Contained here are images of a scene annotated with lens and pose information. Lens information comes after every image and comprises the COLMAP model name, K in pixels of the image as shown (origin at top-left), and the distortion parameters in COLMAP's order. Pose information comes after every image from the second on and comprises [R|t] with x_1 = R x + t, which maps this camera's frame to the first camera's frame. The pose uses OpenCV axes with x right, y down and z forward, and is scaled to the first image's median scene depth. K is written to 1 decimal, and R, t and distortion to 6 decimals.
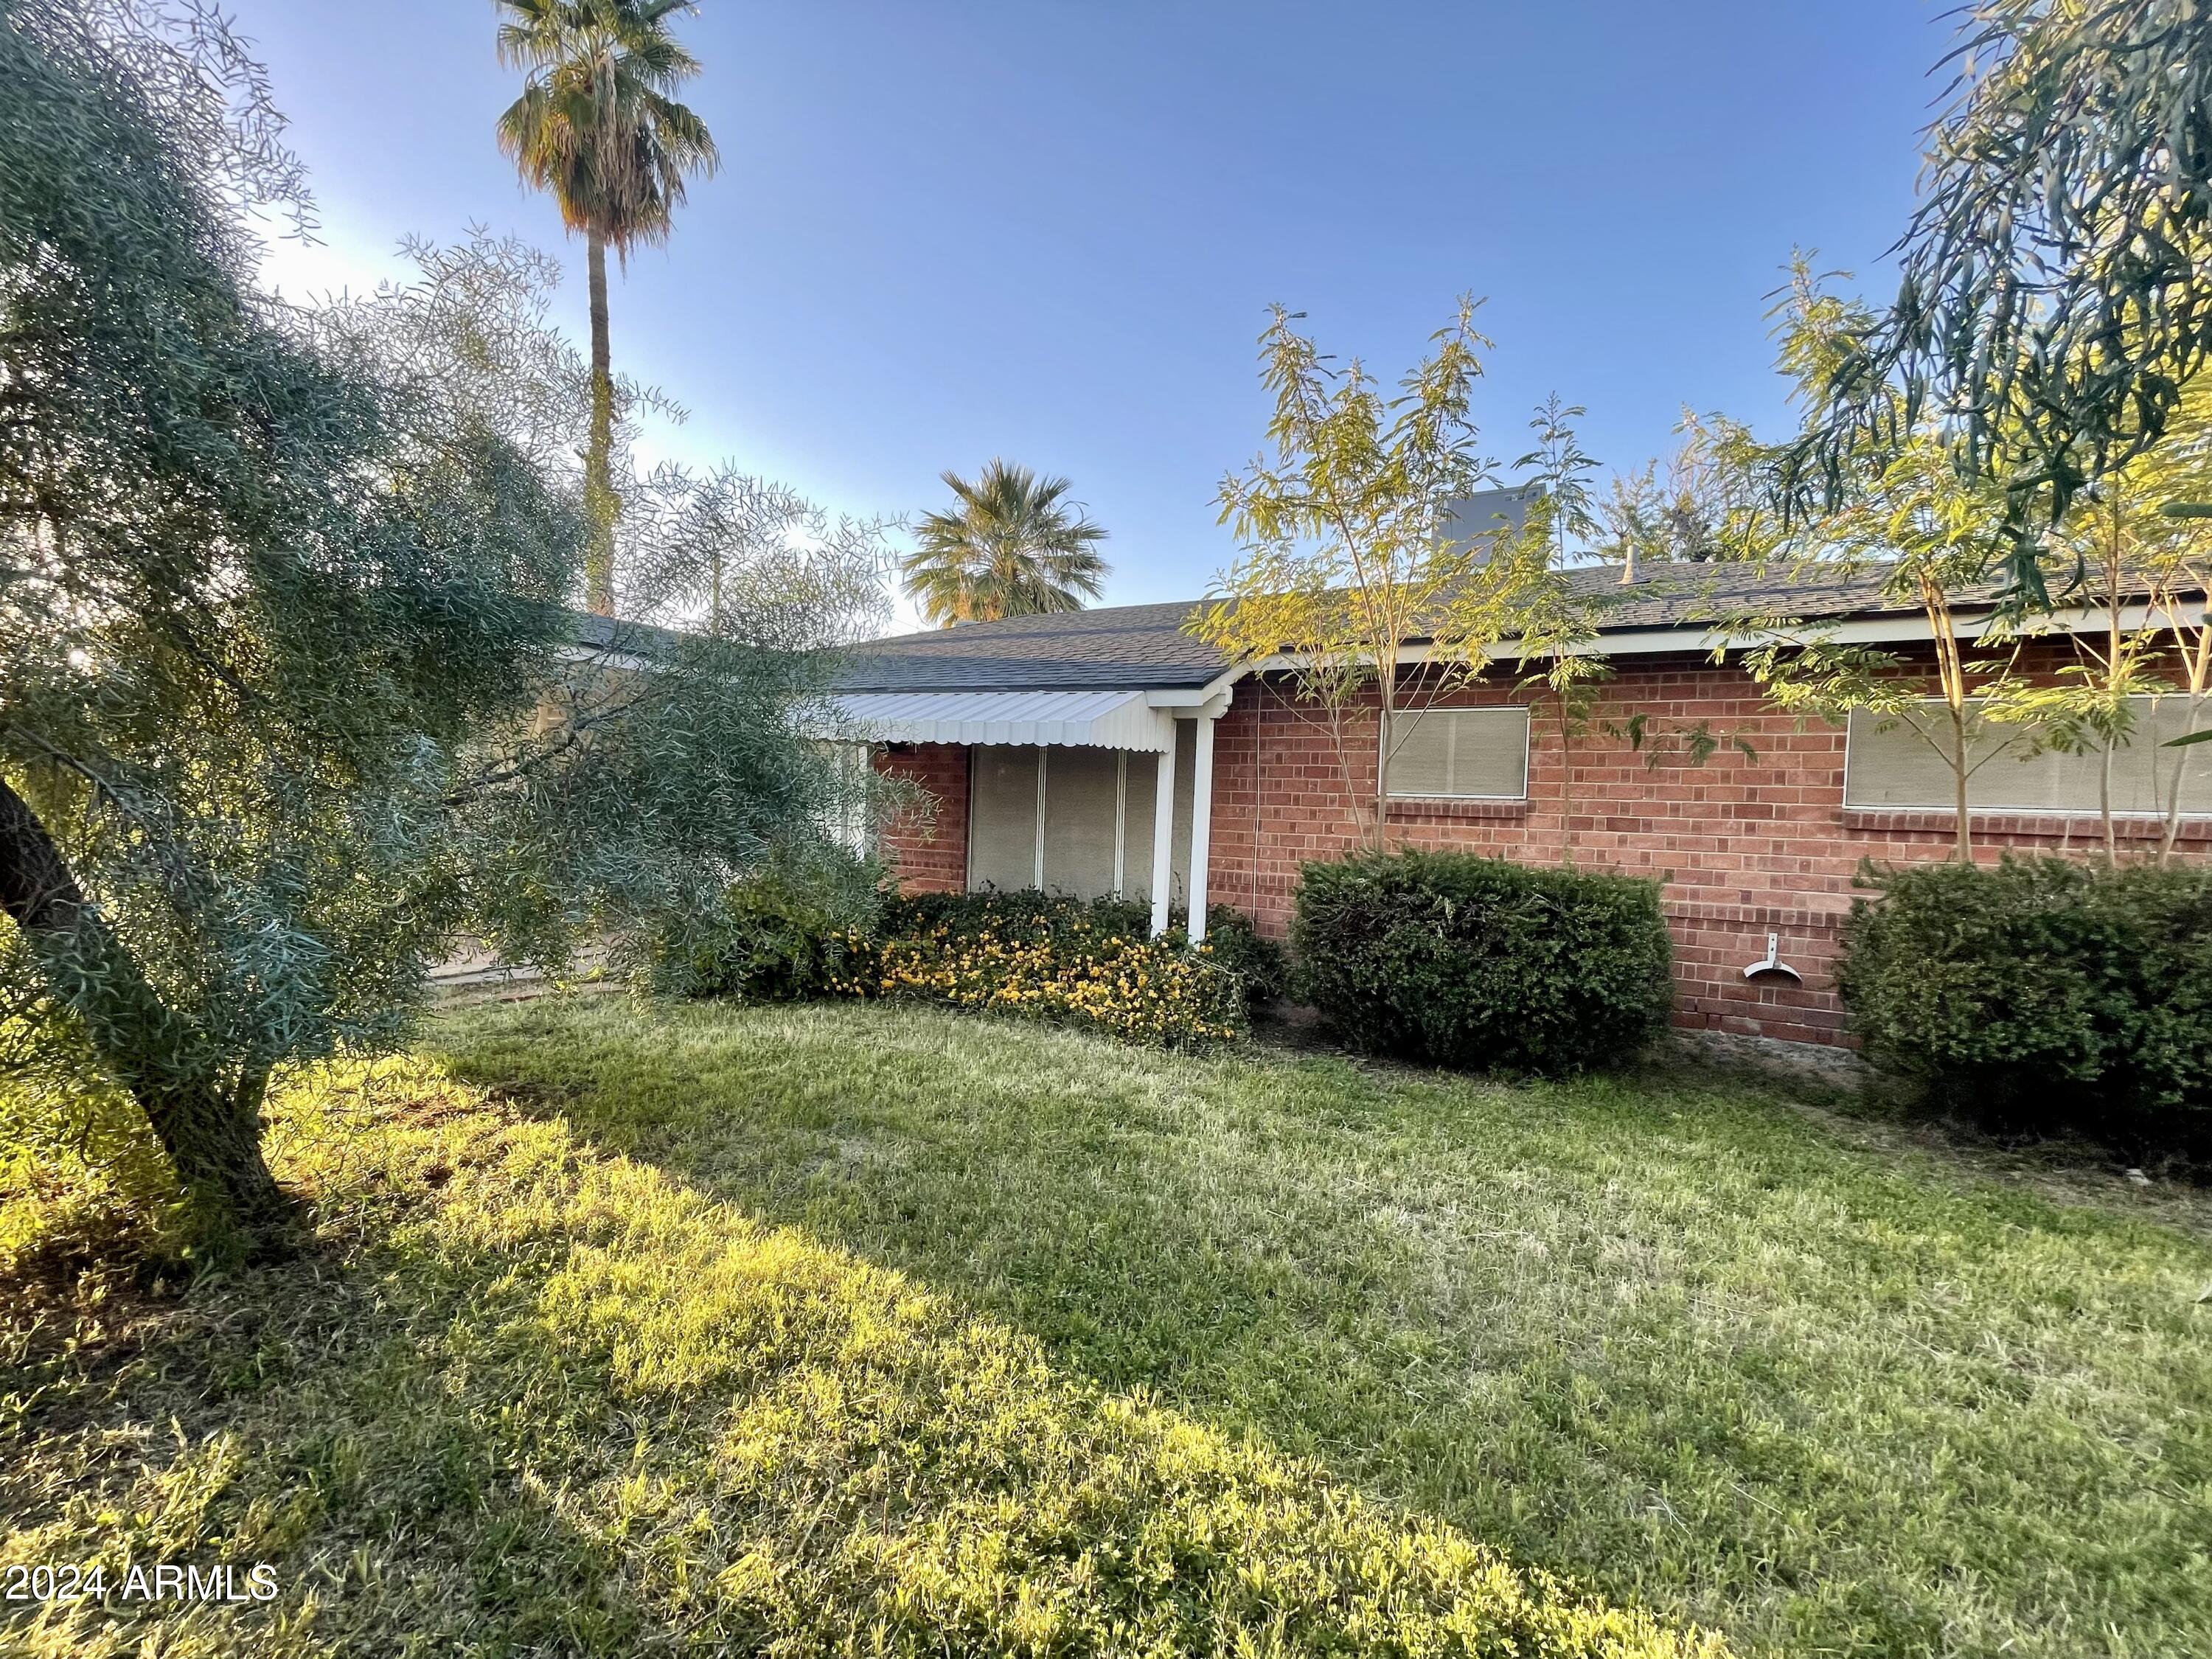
lens RADIAL K [[886.0, 0, 1097.9], [0, 886.0, 832.7], [0, 0, 1]] dist [-0.001273, -0.000167]
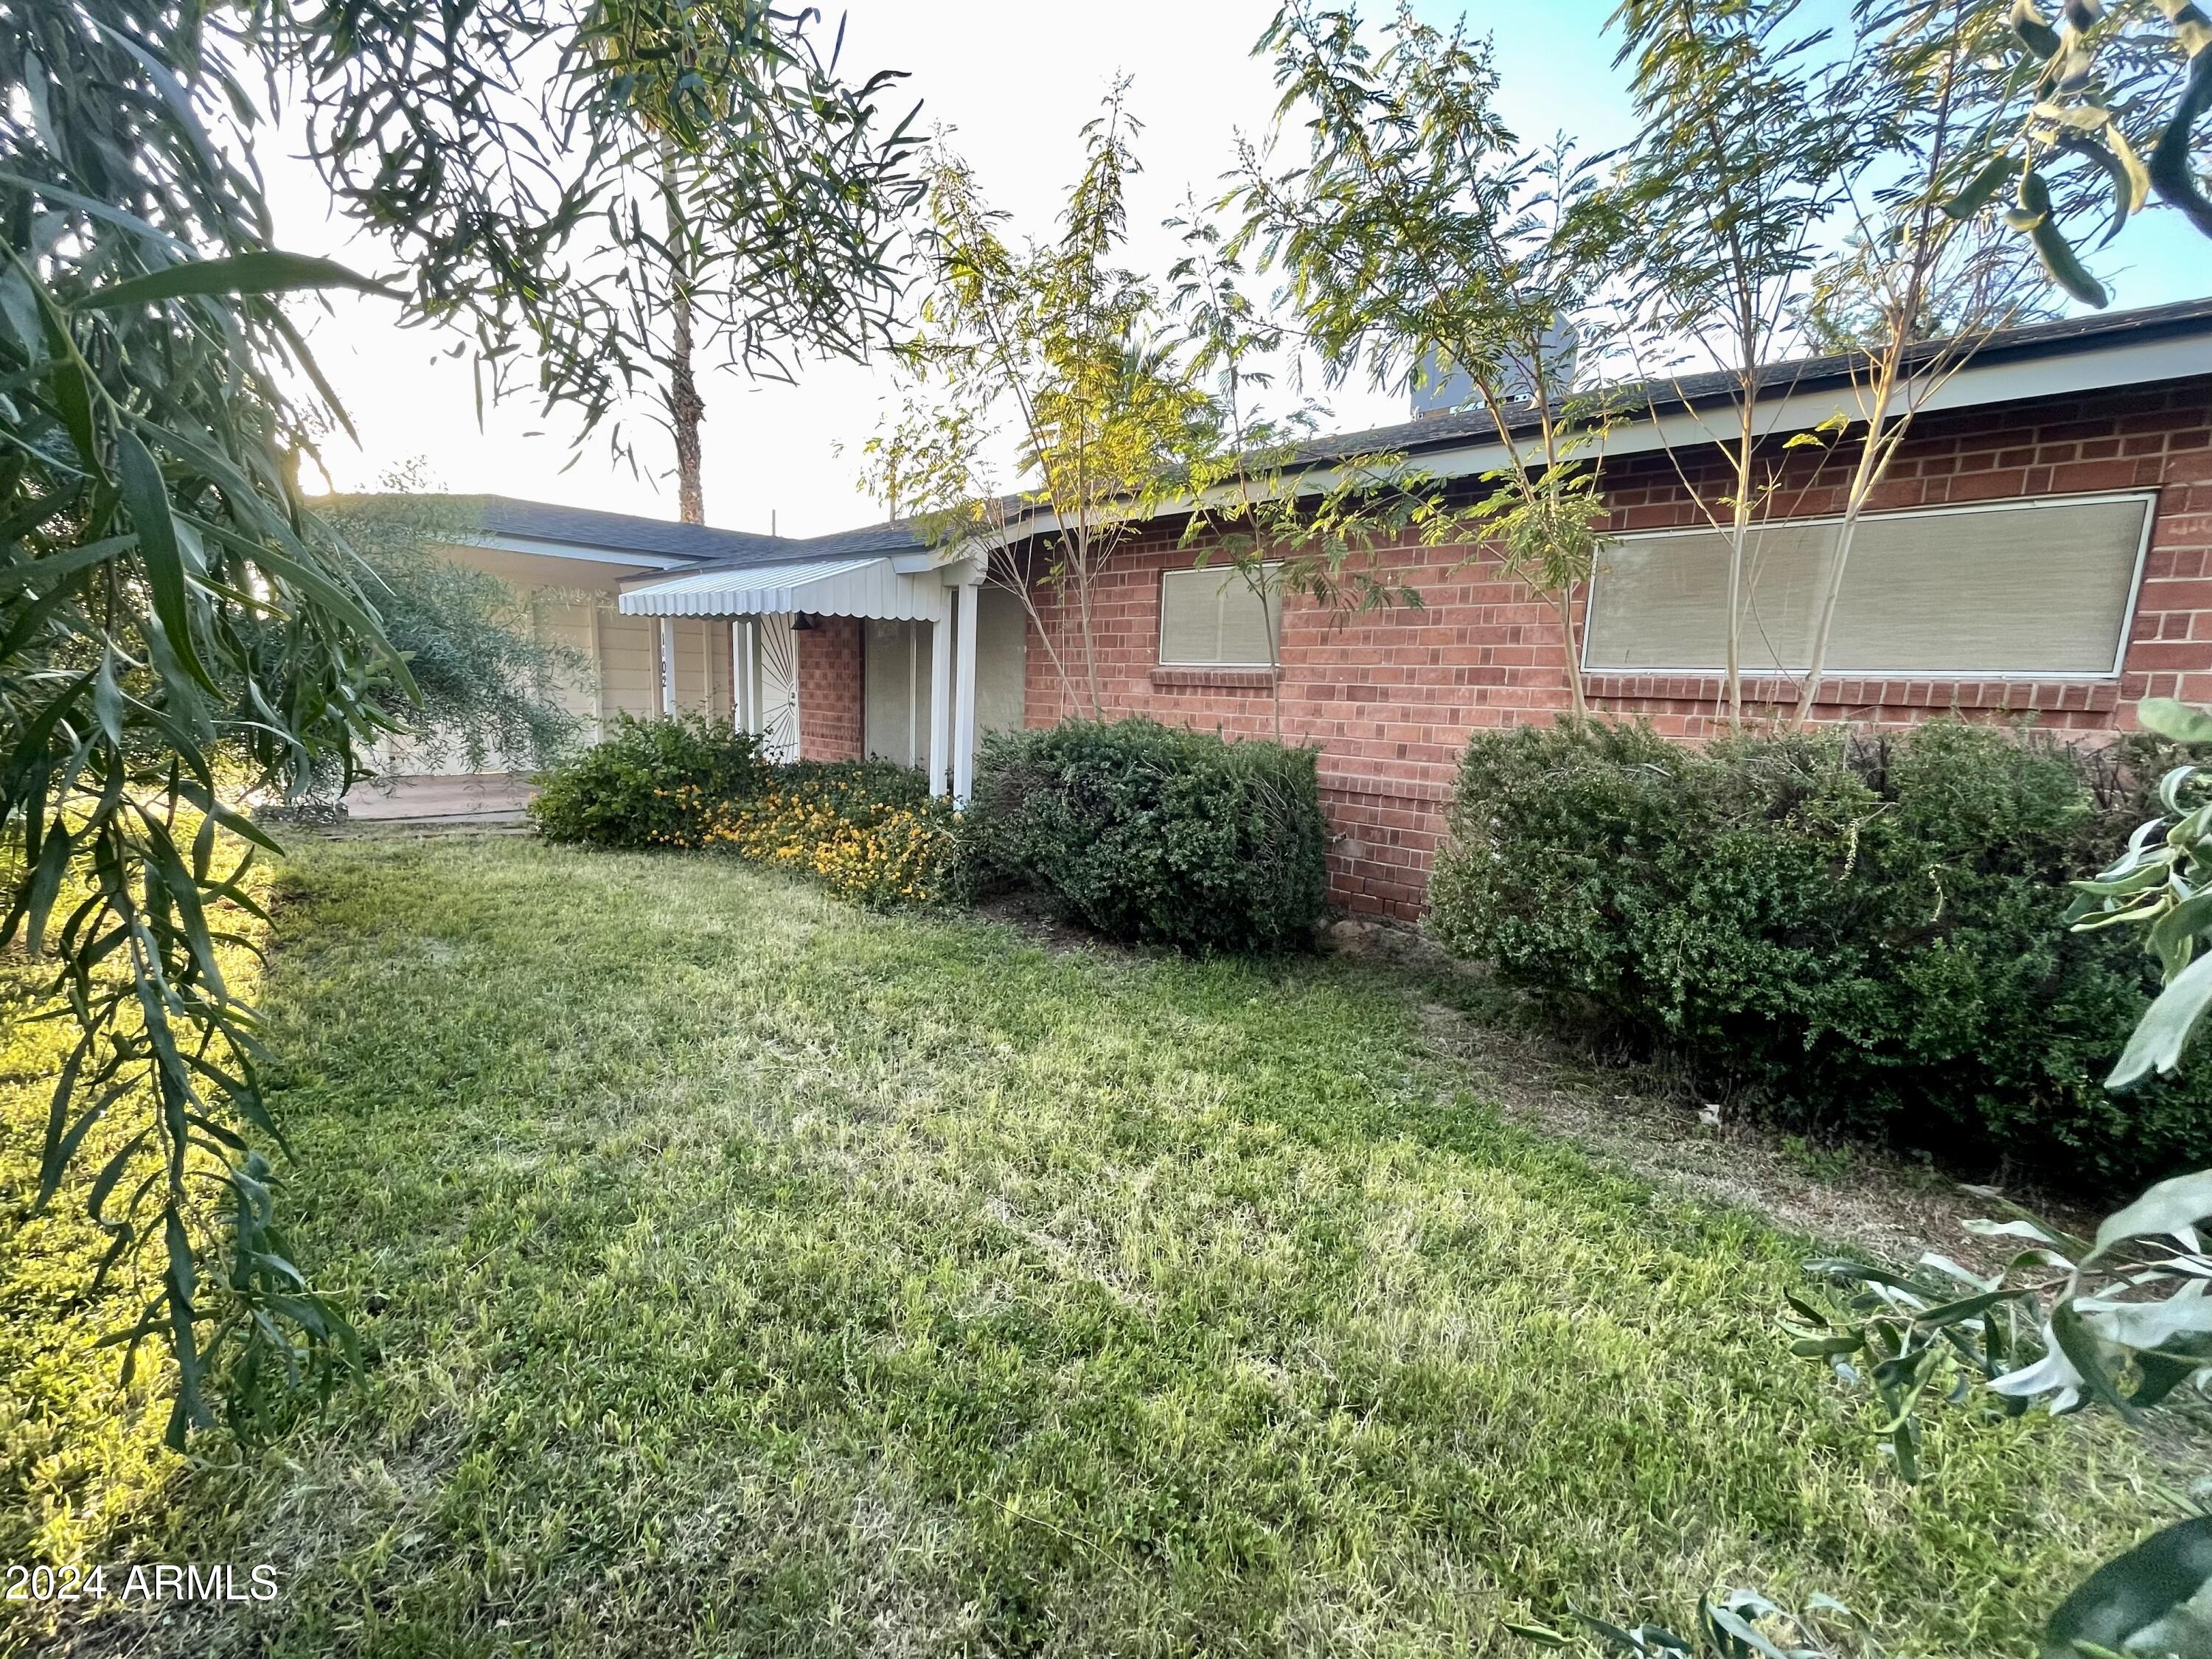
lens RADIAL K [[886.0, 0, 1115.3], [0, 886.0, 833.6], [0, 0, 1]] dist [-0.001273, -0.000167]
pose [[0.966657, 0.041697, -0.252656, 0.611729], [-0.010810, 0.992419, 0.122426, 0.025552], [0.255846, -0.115612, 0.959780, 0.068958]]
